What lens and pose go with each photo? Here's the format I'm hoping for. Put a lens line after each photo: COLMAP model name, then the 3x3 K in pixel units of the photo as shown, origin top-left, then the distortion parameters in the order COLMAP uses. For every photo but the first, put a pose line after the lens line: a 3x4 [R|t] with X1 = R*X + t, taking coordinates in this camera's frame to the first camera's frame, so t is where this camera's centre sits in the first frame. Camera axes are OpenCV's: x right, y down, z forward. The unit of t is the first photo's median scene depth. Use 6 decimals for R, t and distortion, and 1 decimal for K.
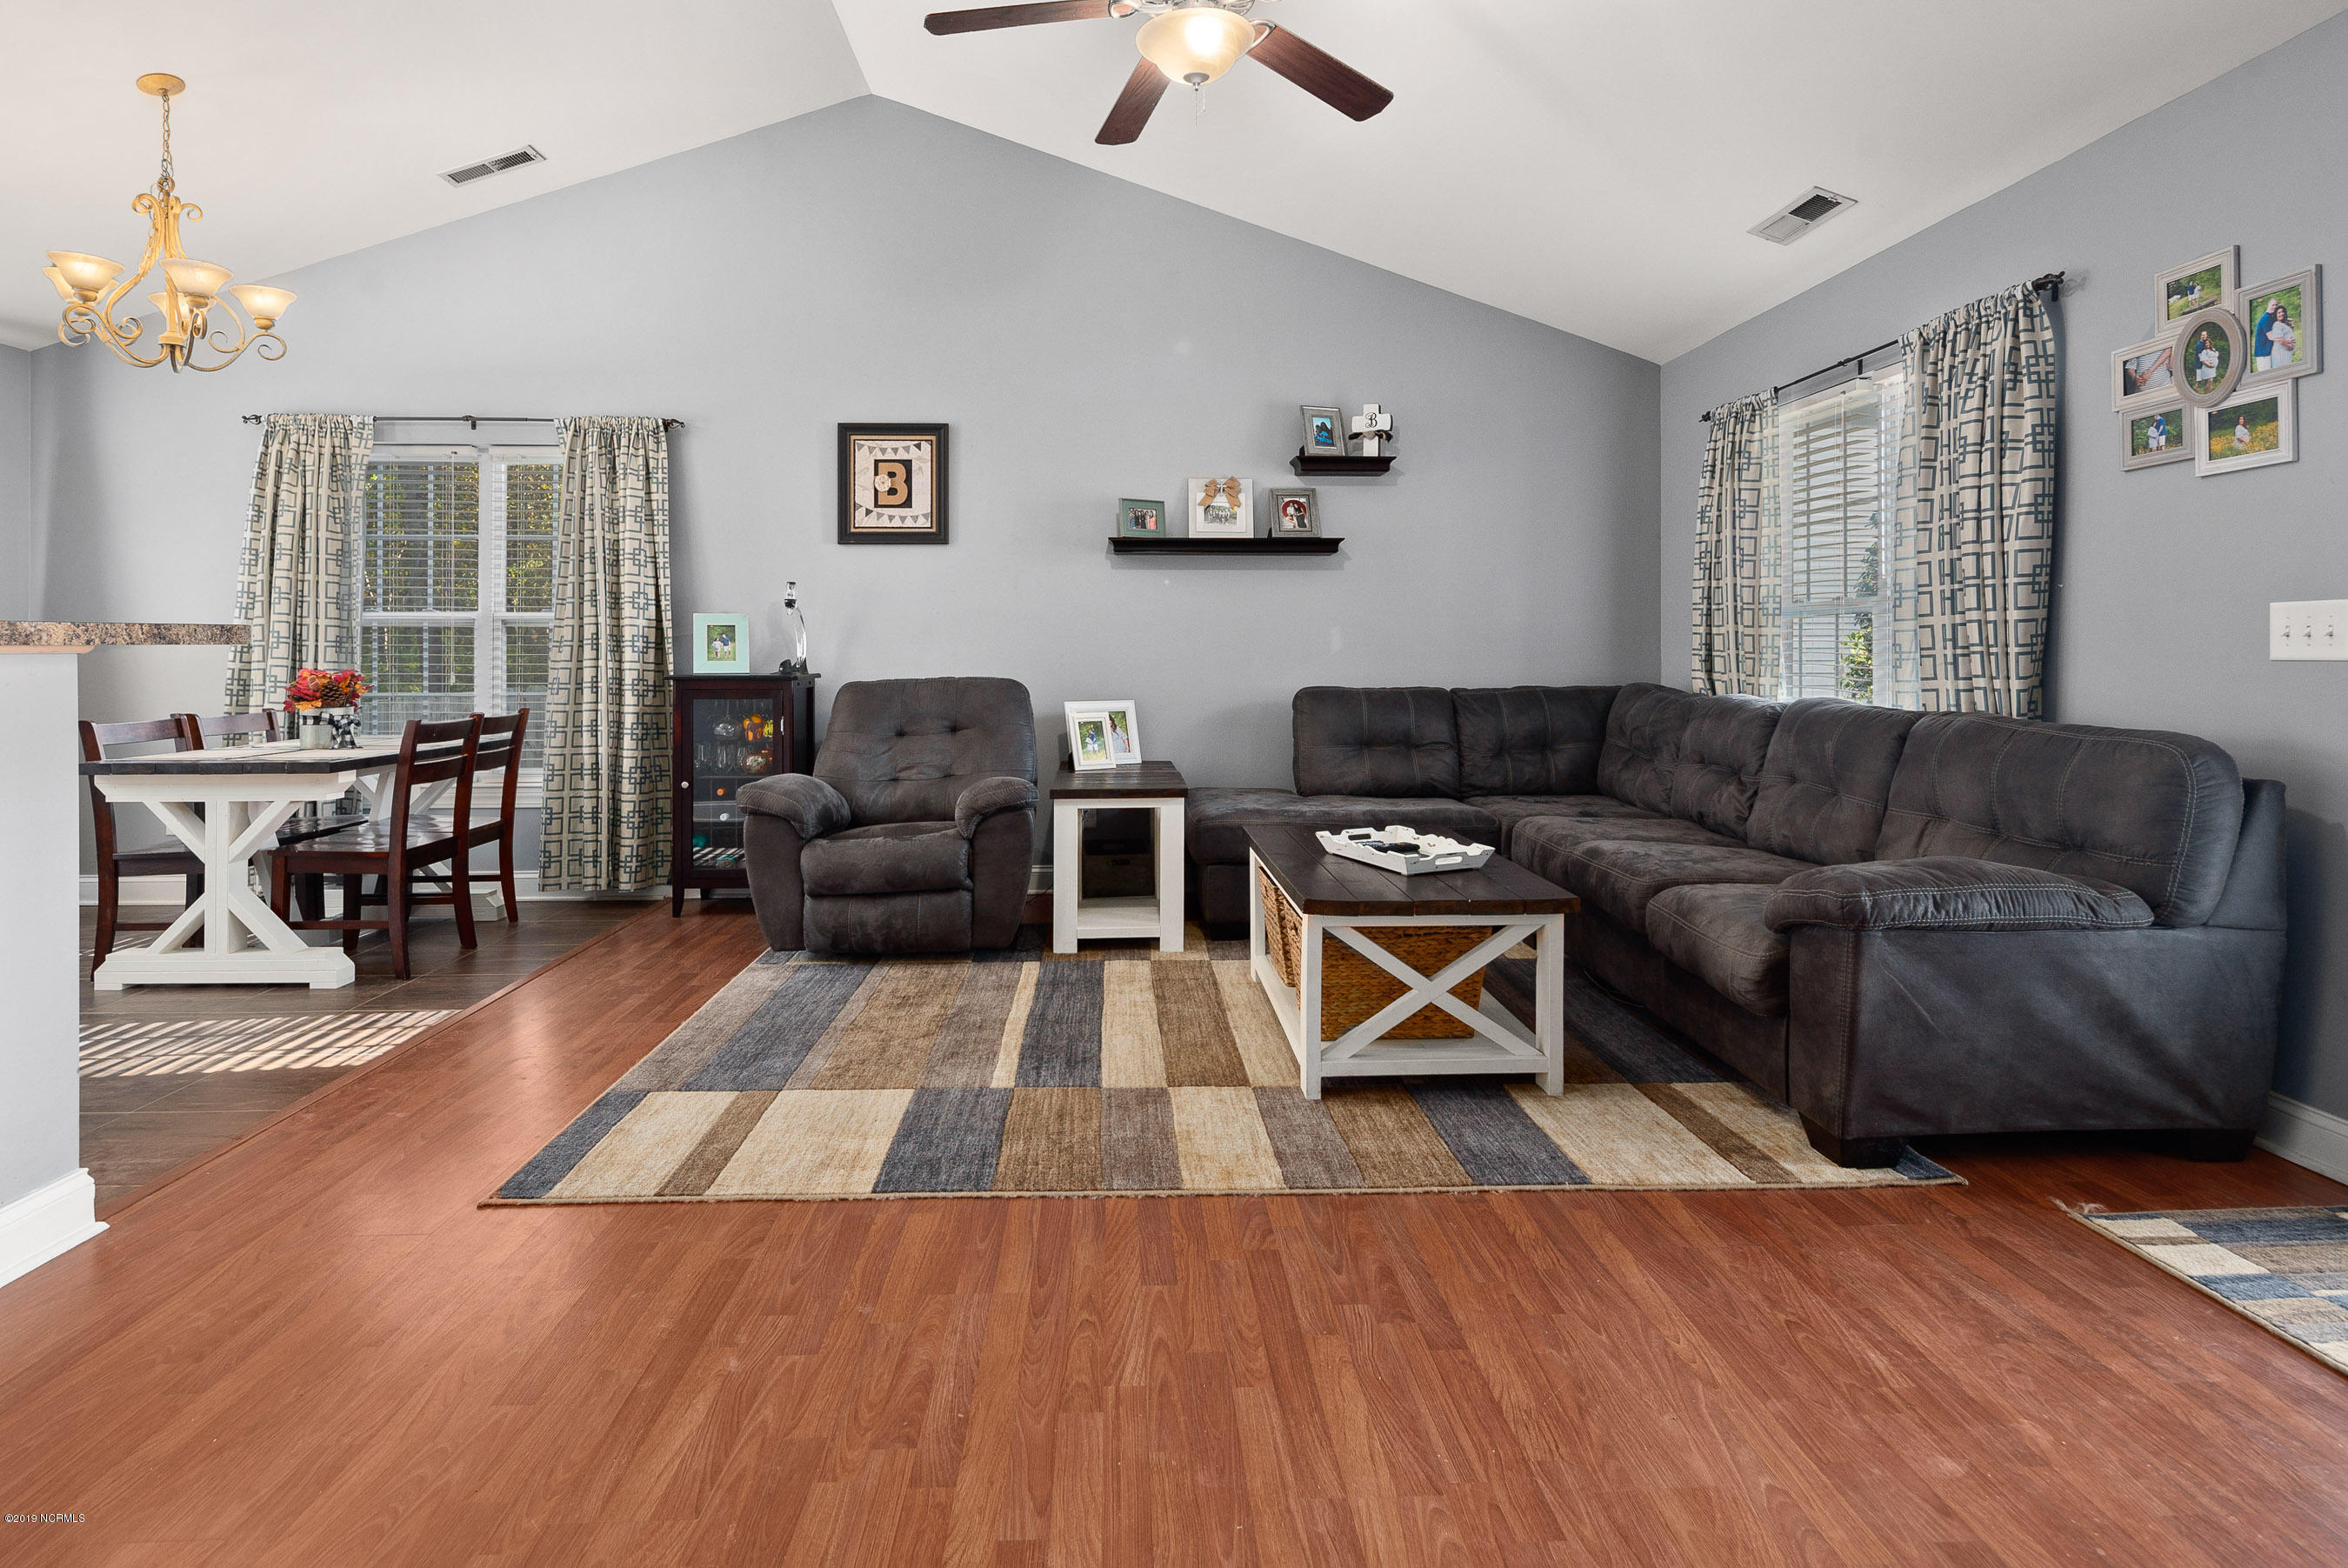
lens RADIAL K [[1185.0, 0, 1169.7], [0, 1185.0, 654.0], [0, 0, 1]] dist [-0.000325, -0.000549]
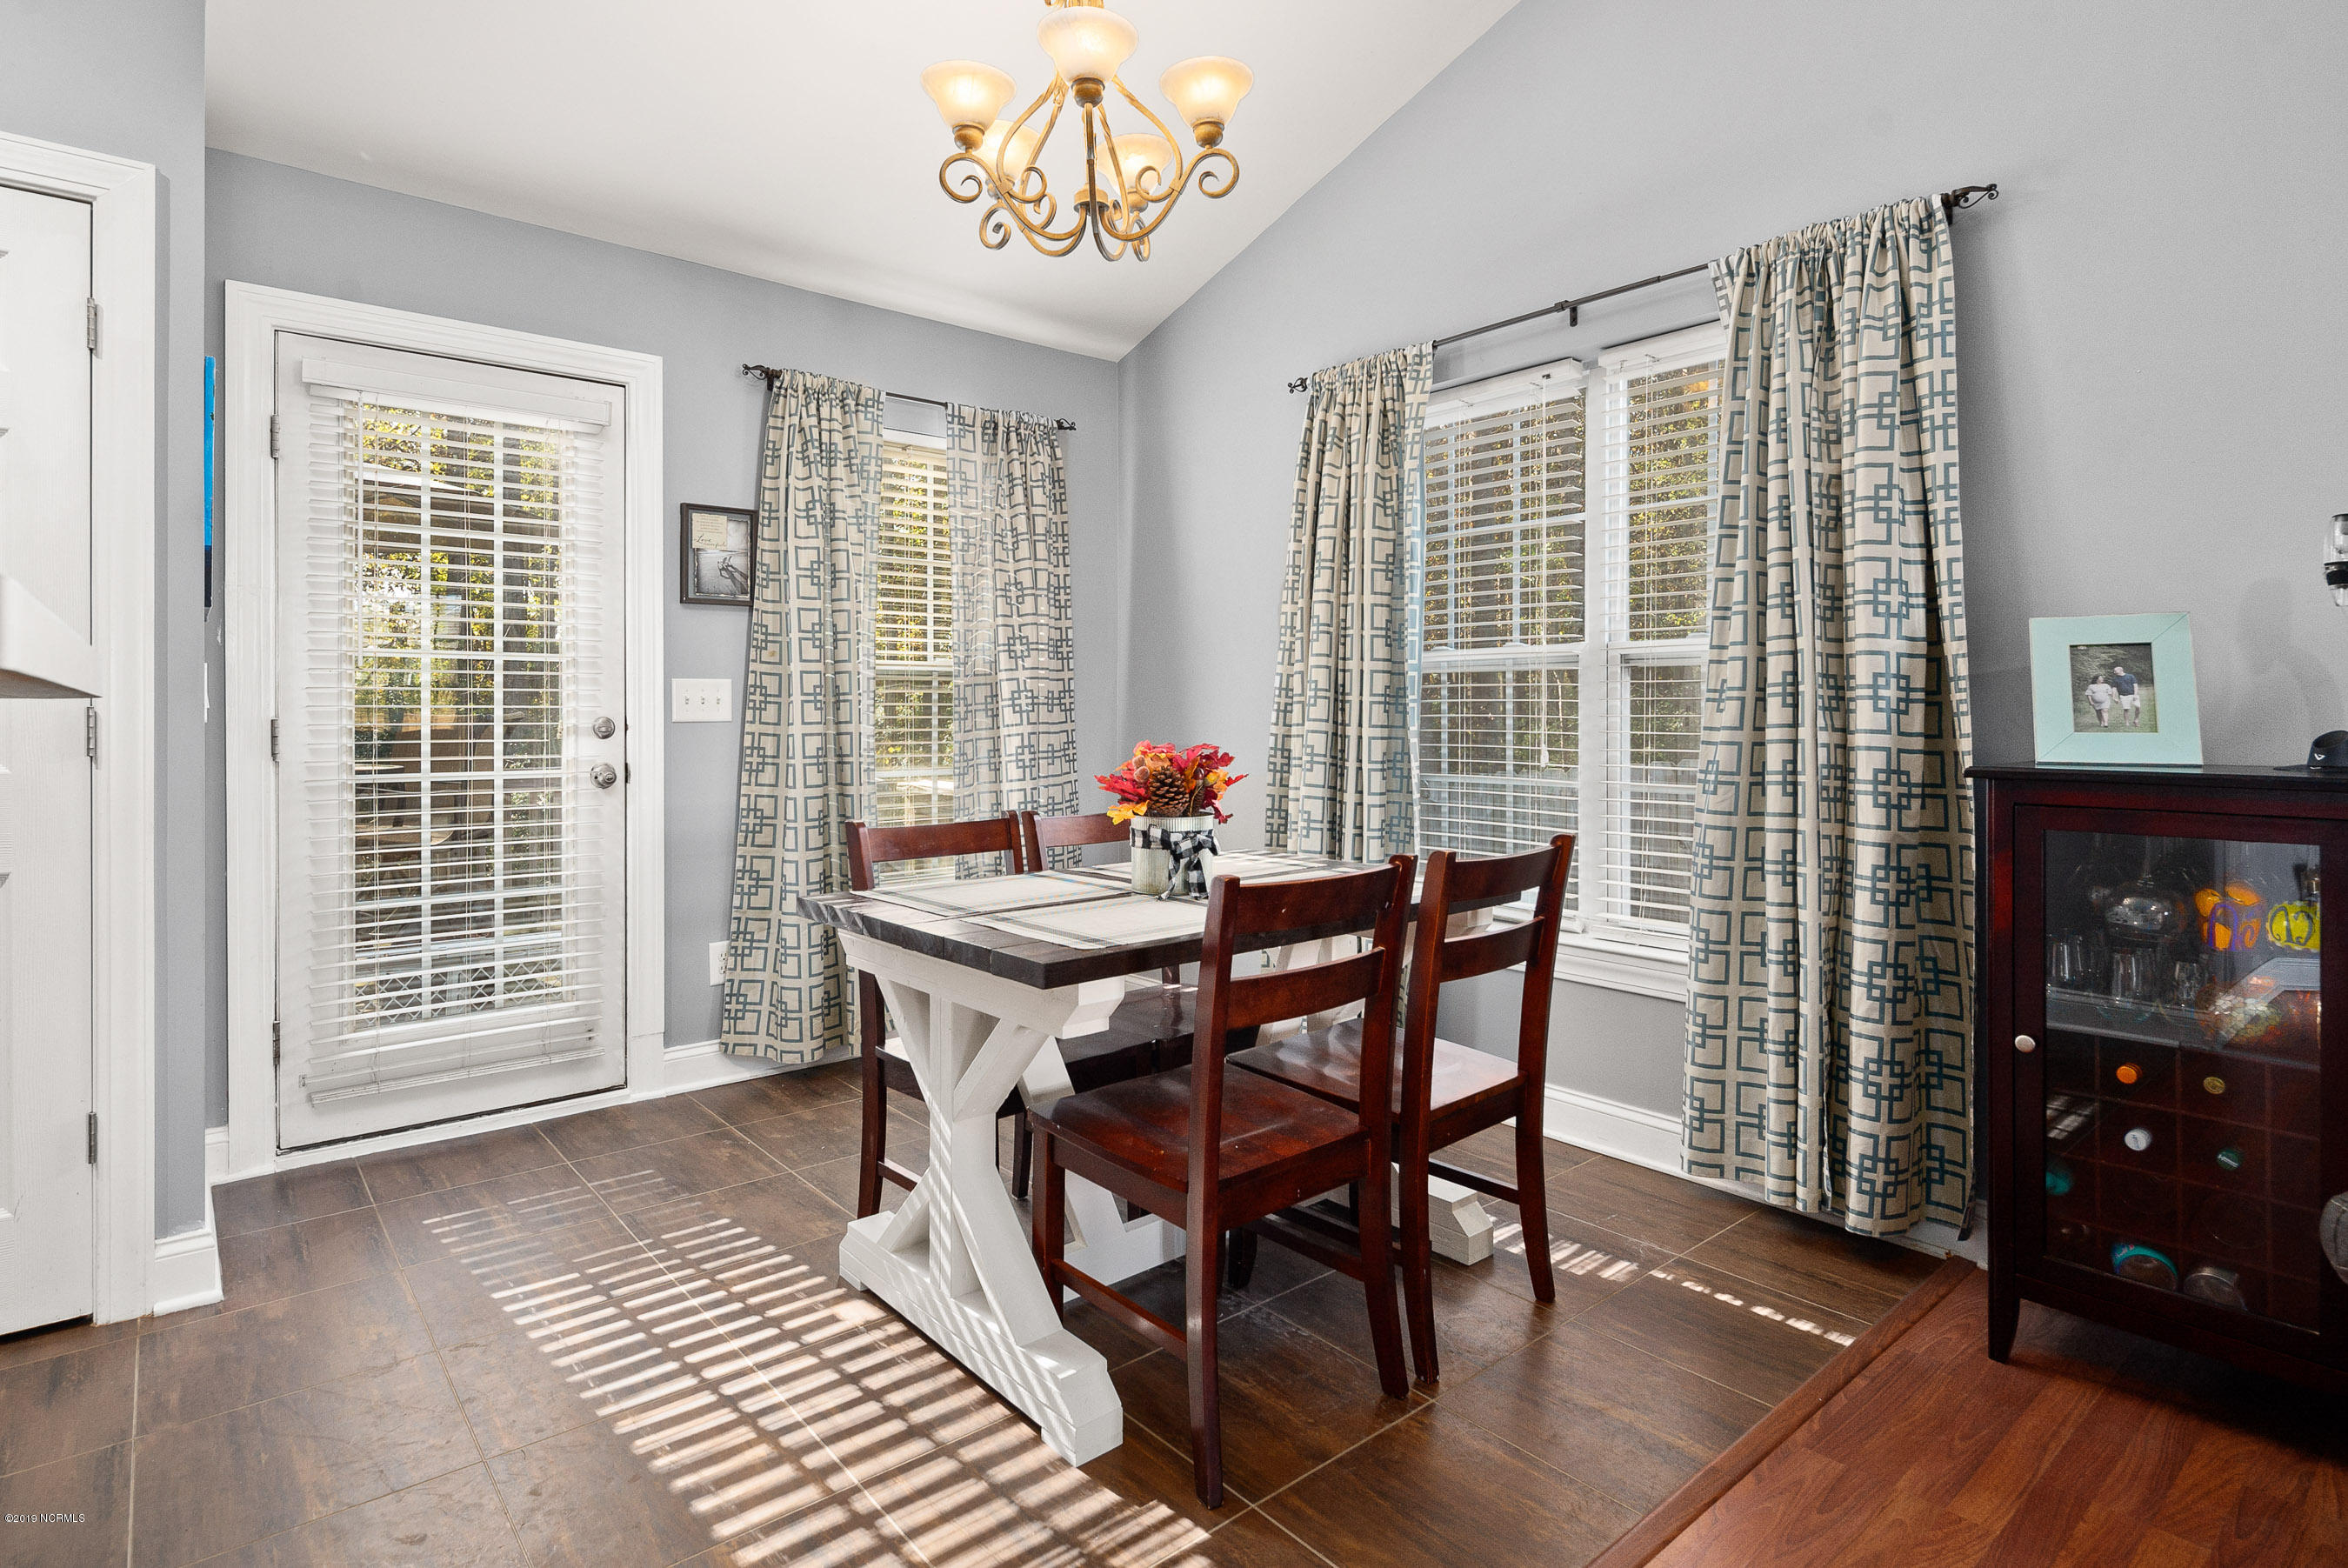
lens RADIAL K [[1190.3, 0, 1167.0], [0, 1190.3, 709.4], [0, 0, 1]] dist [-0.000412, -0.001057]
pose [[0.609347, -0.001922, -0.792902, -0.254183], [0.000264, 0.999997, -0.002221, -0.001149], [0.792904, 0.001144, 0.609346, 0.500546]]
